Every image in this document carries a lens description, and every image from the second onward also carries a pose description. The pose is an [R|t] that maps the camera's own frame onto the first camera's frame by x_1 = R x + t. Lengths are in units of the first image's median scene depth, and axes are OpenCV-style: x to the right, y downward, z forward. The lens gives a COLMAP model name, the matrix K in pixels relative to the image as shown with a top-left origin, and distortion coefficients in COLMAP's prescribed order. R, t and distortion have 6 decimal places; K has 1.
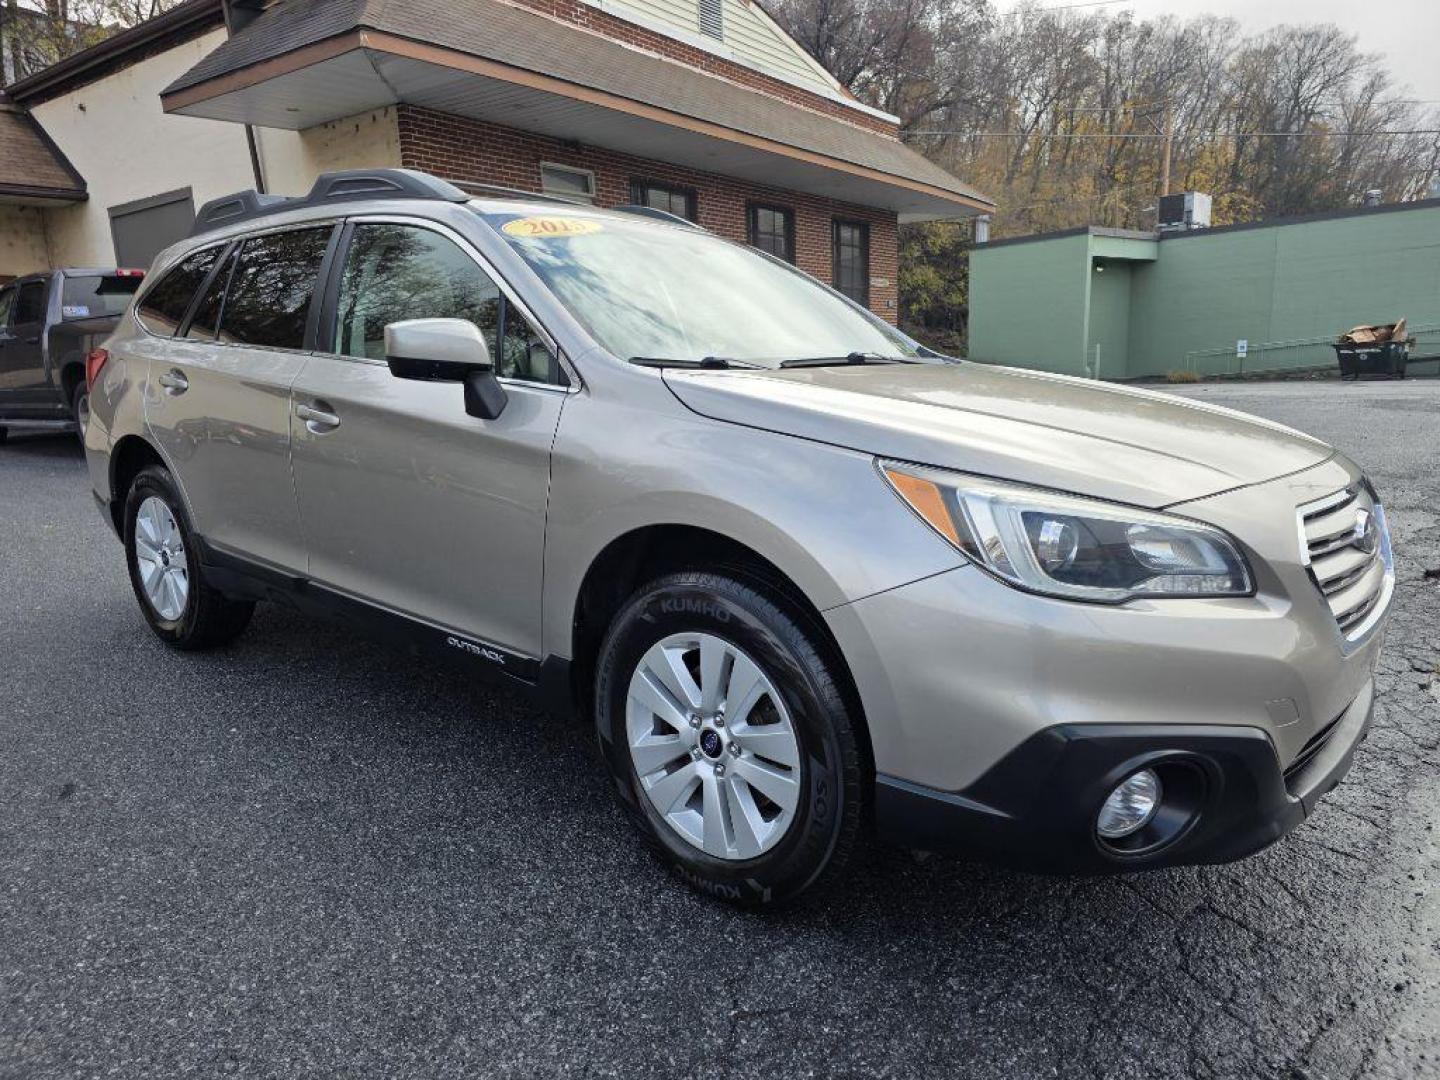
lens RADIAL K [[987.8, 0, 721.6], [0, 987.8, 543.9], [0, 0, 1]] dist [0.040465, -0.029021]
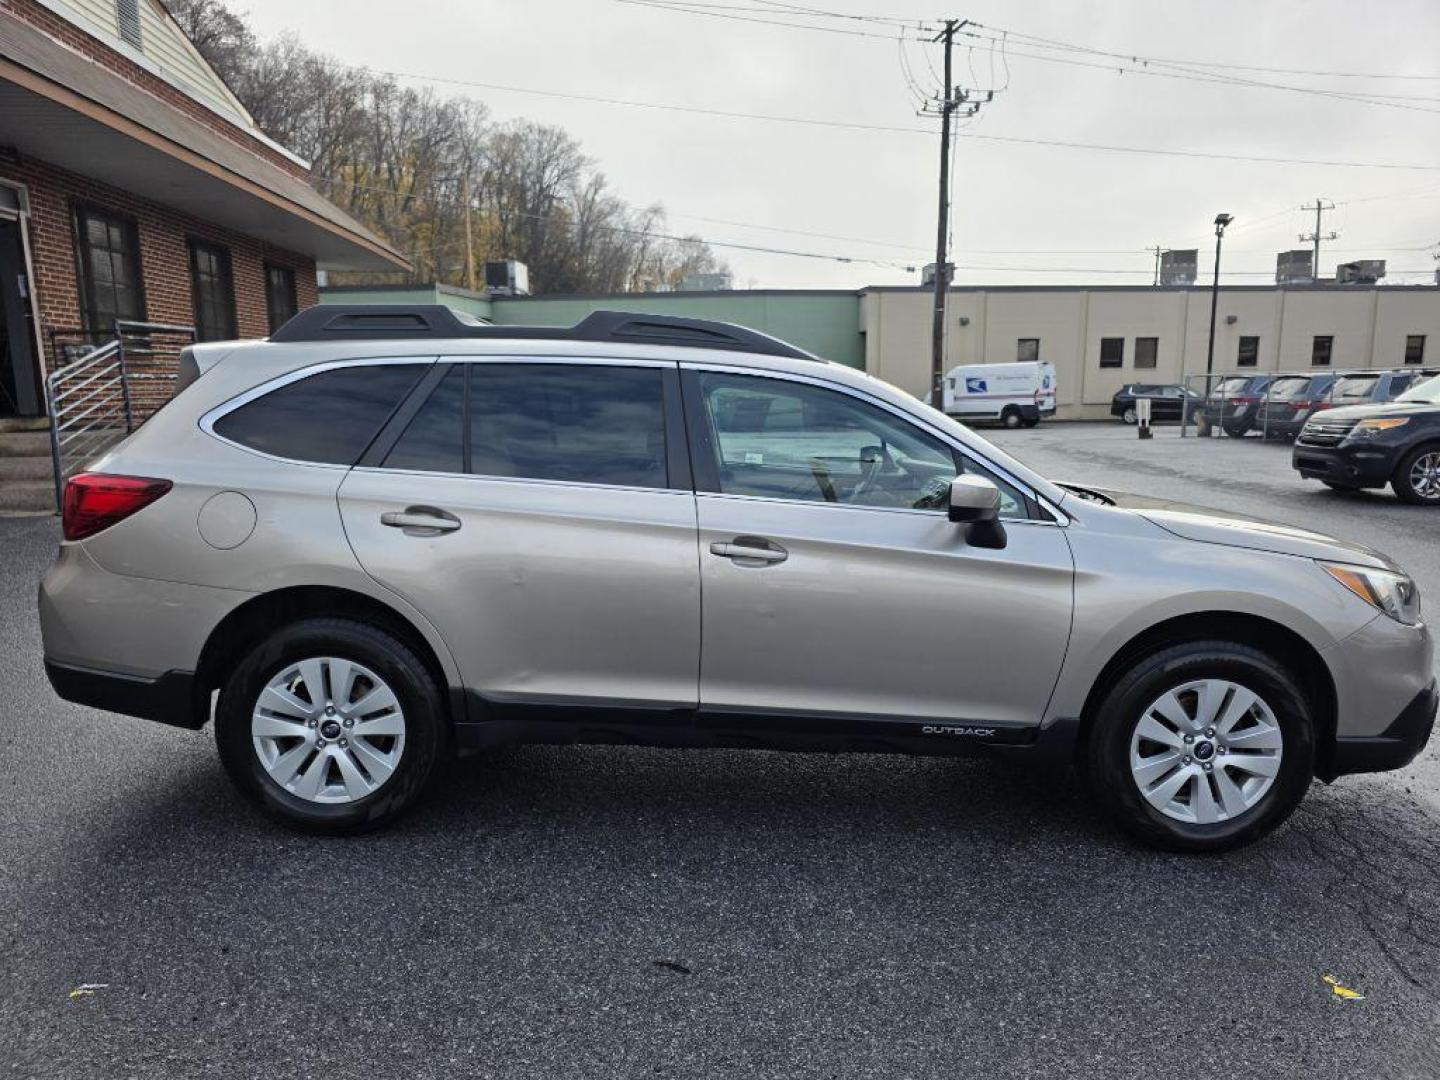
lens RADIAL K [[987.8, 0, 721.7], [0, 987.8, 539.1], [0, 0, 1]] dist [0.040465, -0.029021]
pose [[0.757582, -0.073769, 0.648559, -0.099241], [0.100185, 0.994961, -0.003856, -0.012613], [-0.645006, 0.067897, 0.761155, 0.016763]]
